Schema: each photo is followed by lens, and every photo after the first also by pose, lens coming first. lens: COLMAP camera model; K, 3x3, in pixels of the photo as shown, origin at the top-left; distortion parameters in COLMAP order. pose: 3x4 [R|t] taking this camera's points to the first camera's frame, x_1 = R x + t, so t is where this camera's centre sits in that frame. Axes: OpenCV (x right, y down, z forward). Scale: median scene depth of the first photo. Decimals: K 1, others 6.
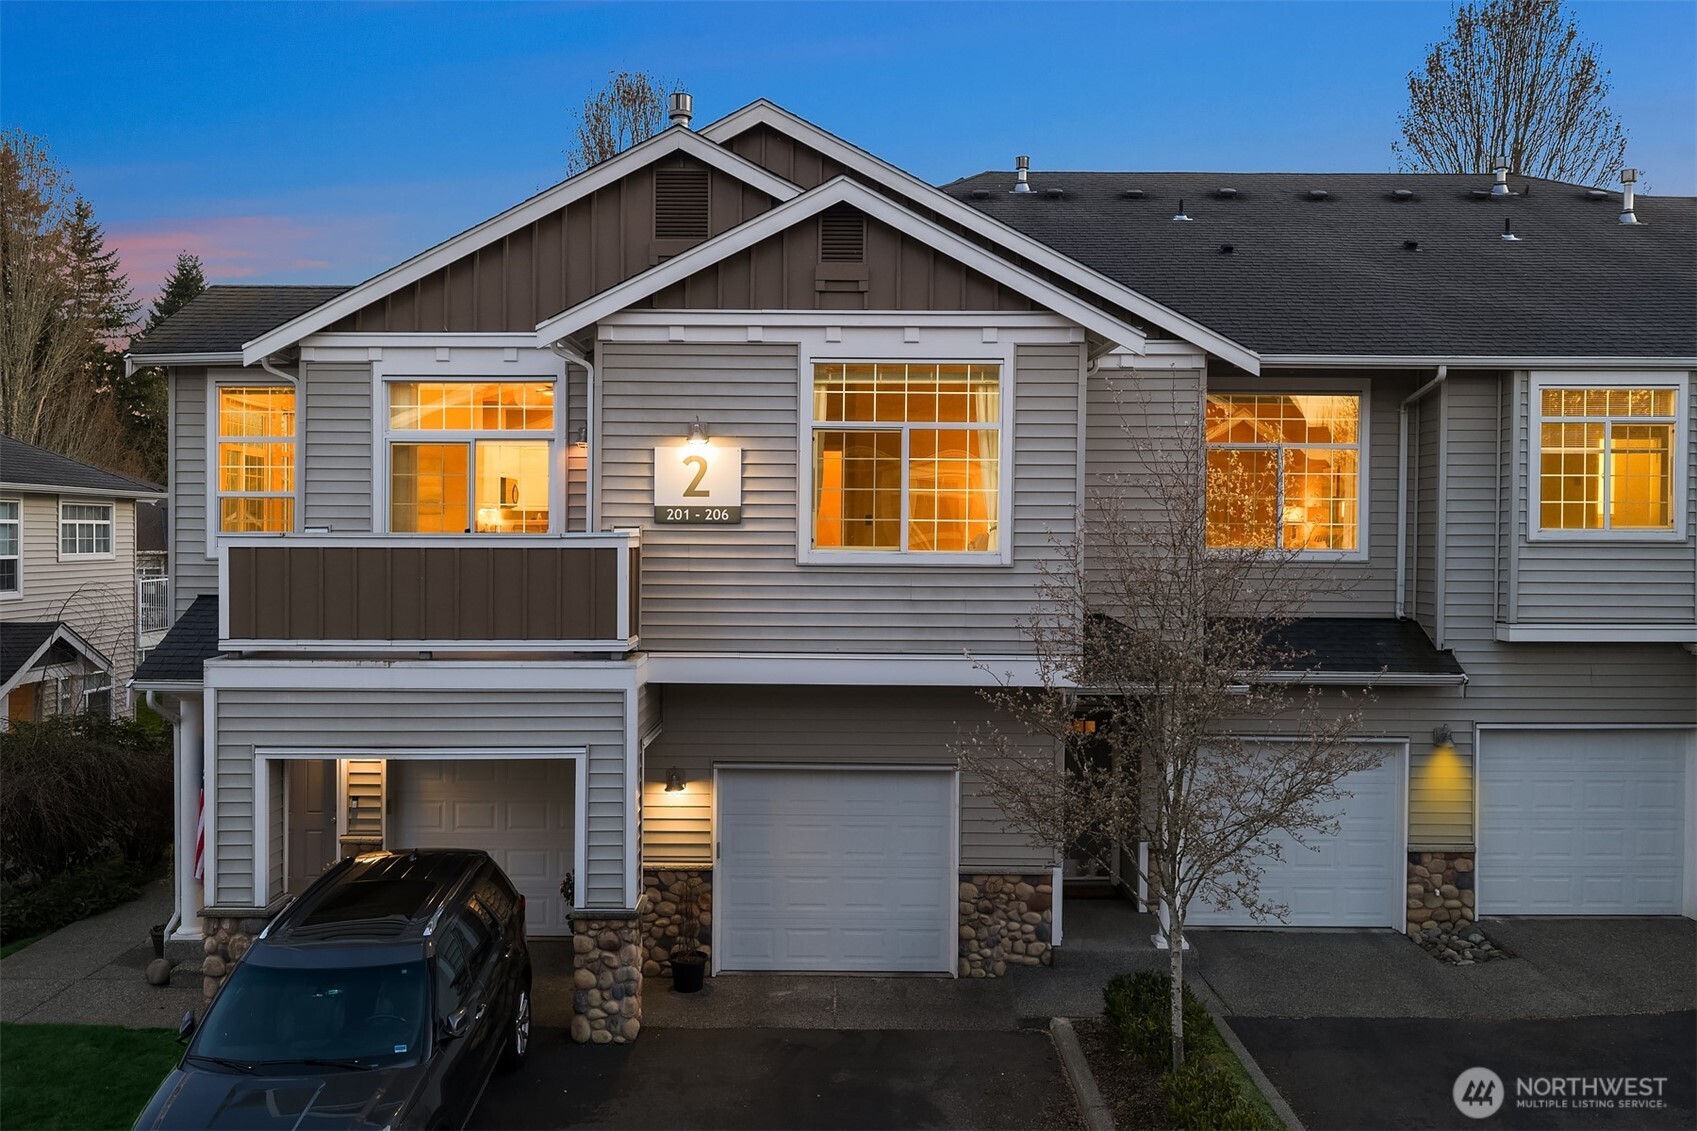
lens RADIAL K [[1385.5, 0, 924.4], [0, 1385.5, 611.9], [0, 0, 1]] dist [0.002706, -0.034683]
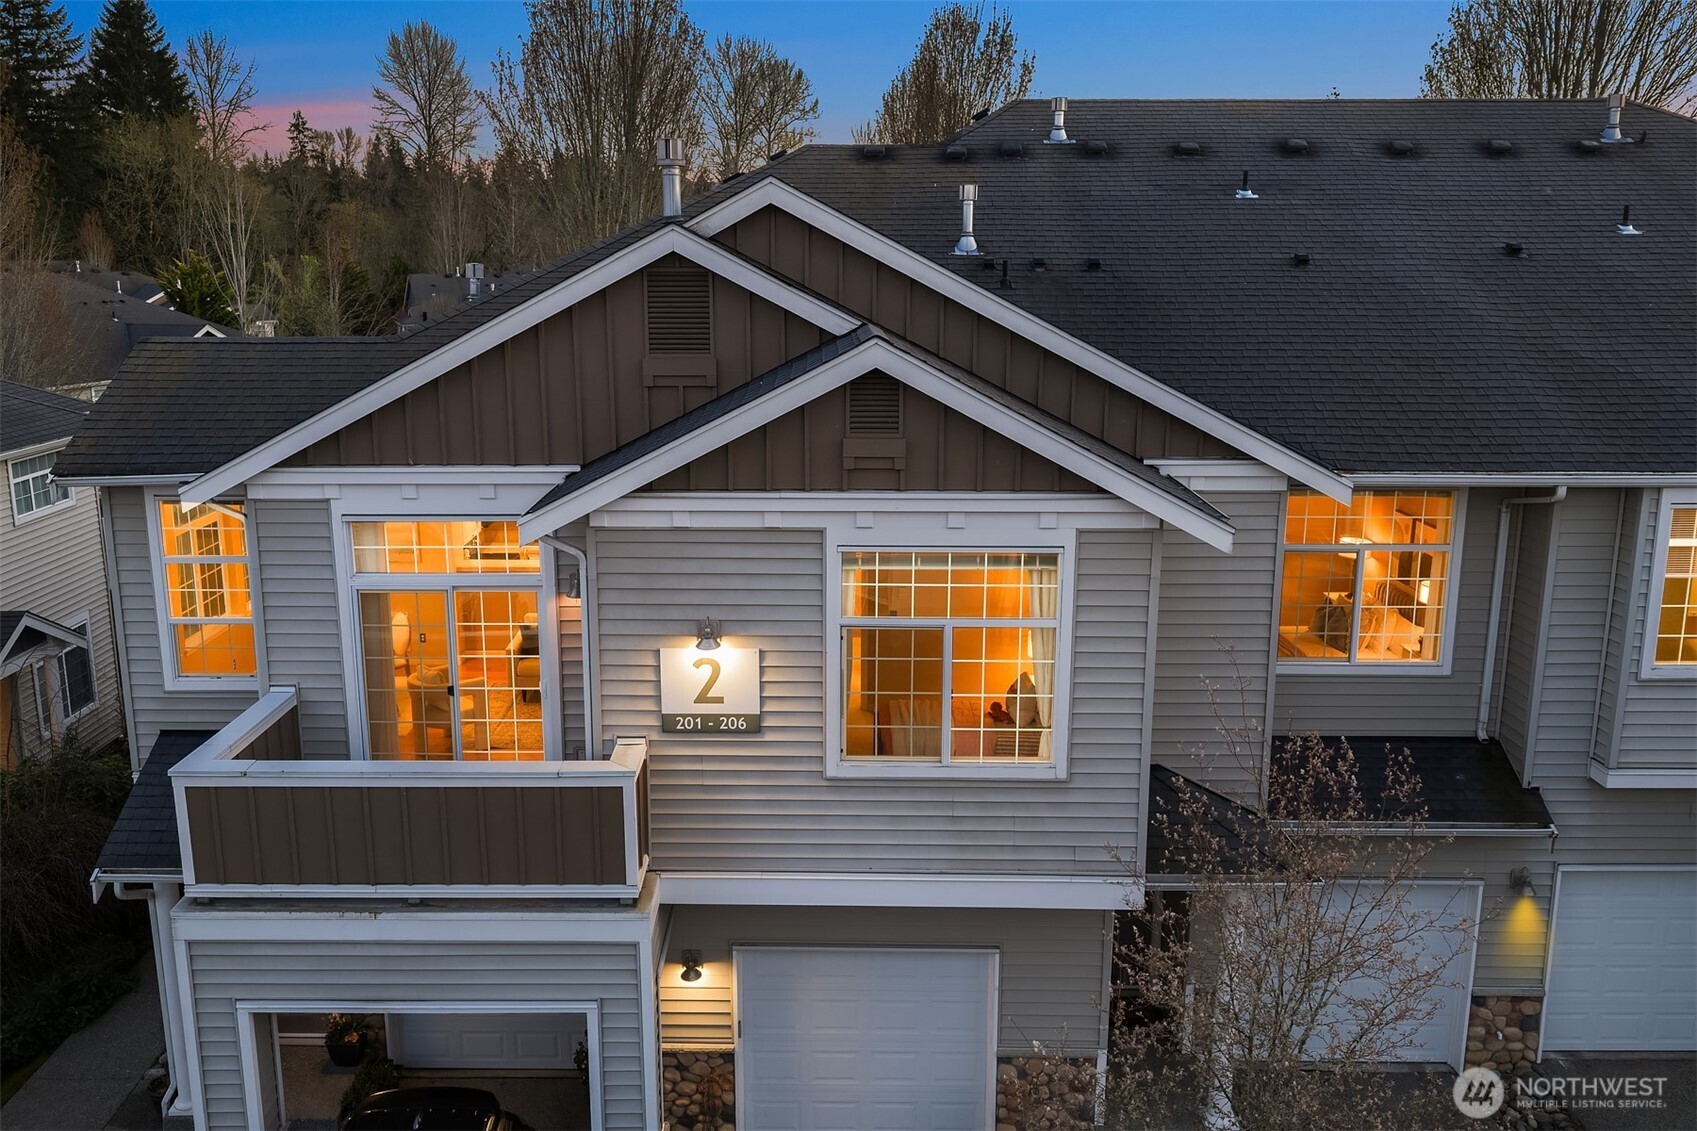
lens RADIAL K [[1385.5, 0, 884.7], [0, 1385.5, 572.3], [0, 0, 1]] dist [0.002706, -0.034683]
pose [[0.999871, -0.000266, -0.016030, -0.037093], [0.003282, 0.982075, 0.188462, -0.312203], [0.015693, -0.188491, 0.981950, 0.147388]]
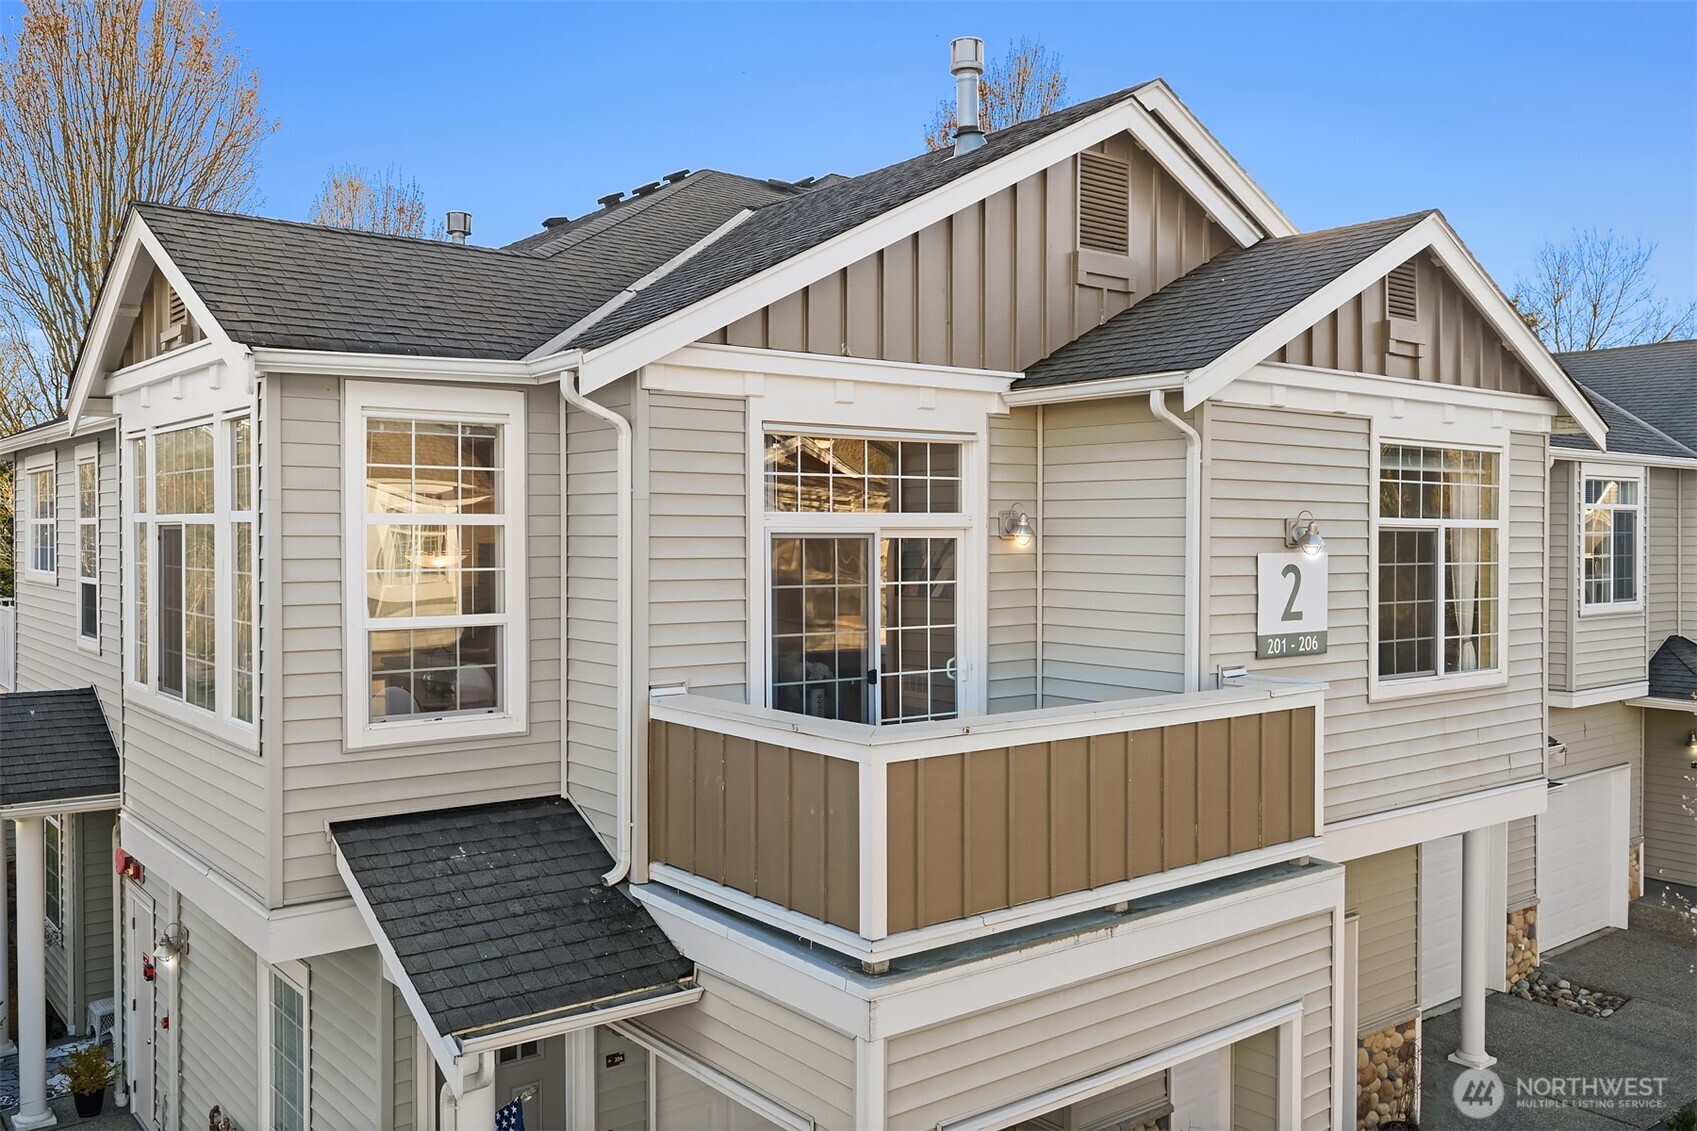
lens RADIAL K [[1385.5, 0, 829.8], [0, 1385.5, 603.6], [0, 0, 1]] dist [0.002706, -0.034683]
pose [[0.800702, -0.033713, 0.598114, -0.761287], [0.029082, 0.999426, 0.017401, -0.106111], [-0.598357, 0.003462, 0.801222, 0.525345]]
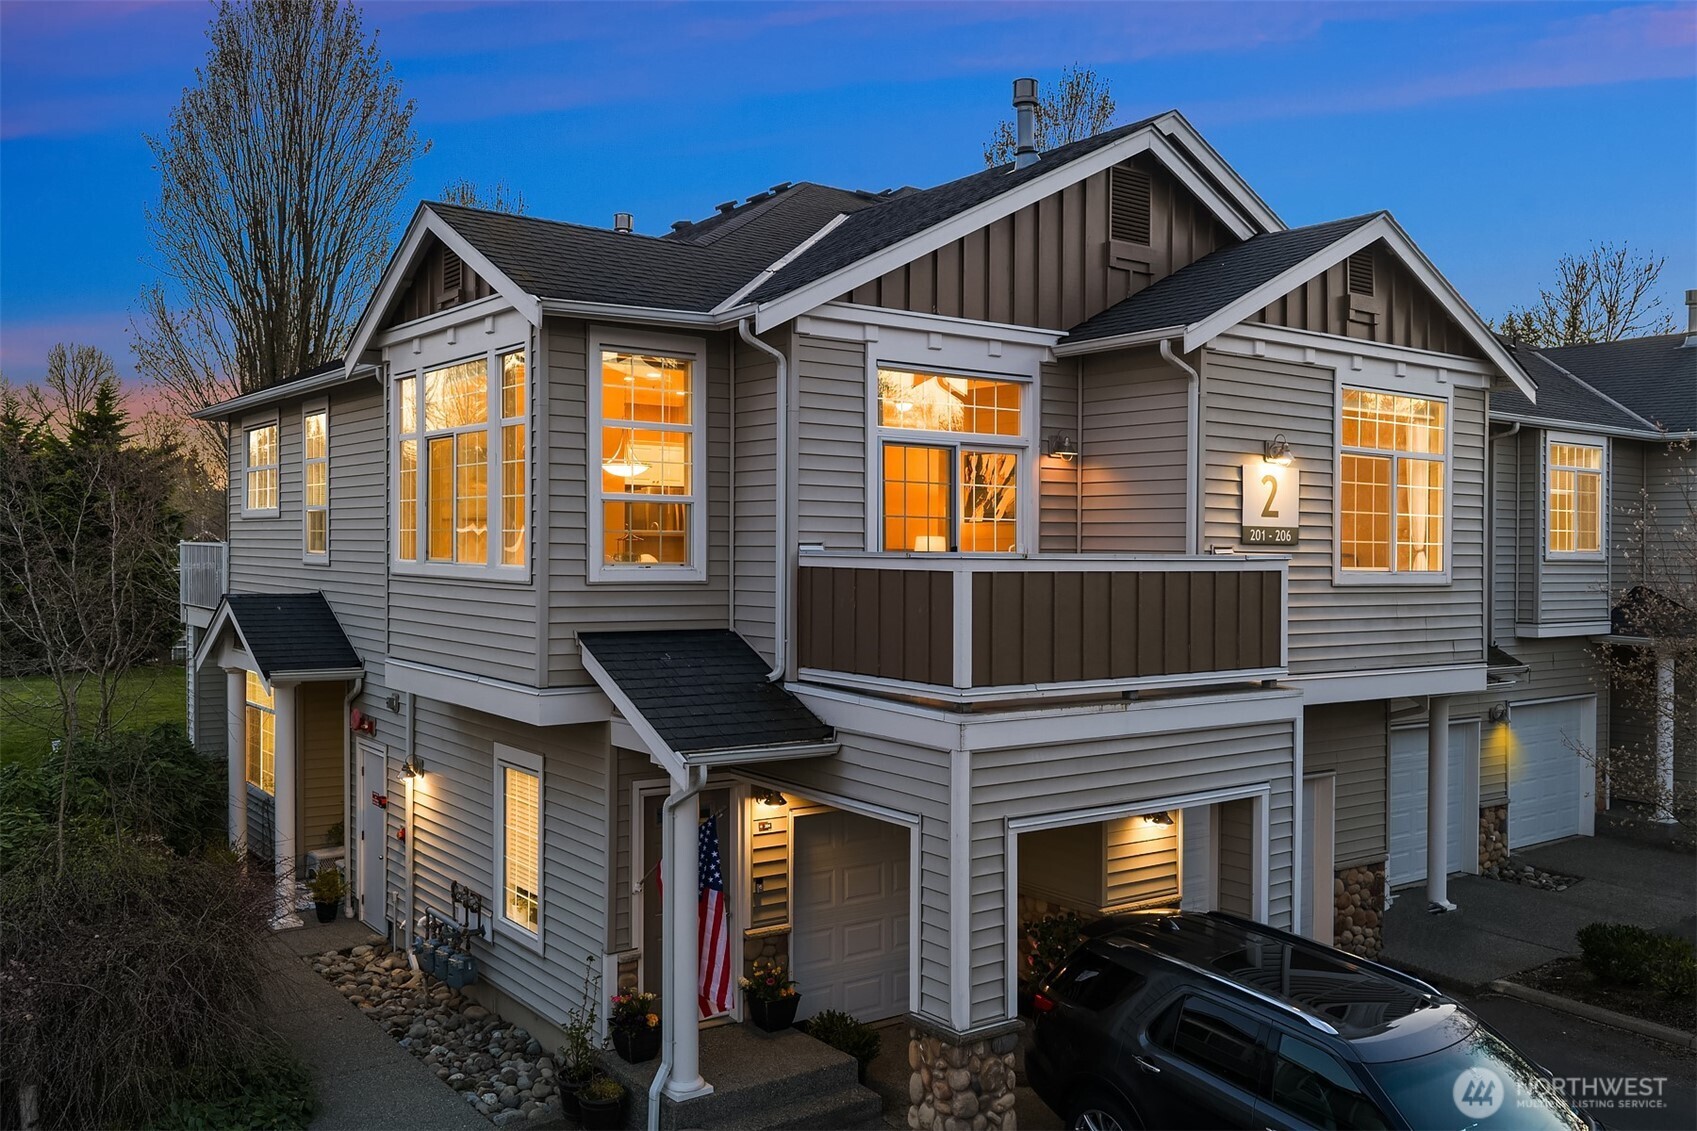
lens RADIAL K [[1385.5, 0, 841.8], [0, 1385.5, 593.5], [0, 0, 1]] dist [0.002706, -0.034683]
pose [[0.816574, -0.016581, 0.577003, -0.926736], [0.021641, 0.999764, -0.001898, -0.032018], [-0.576835, 0.014037, 0.816740, 0.354466]]
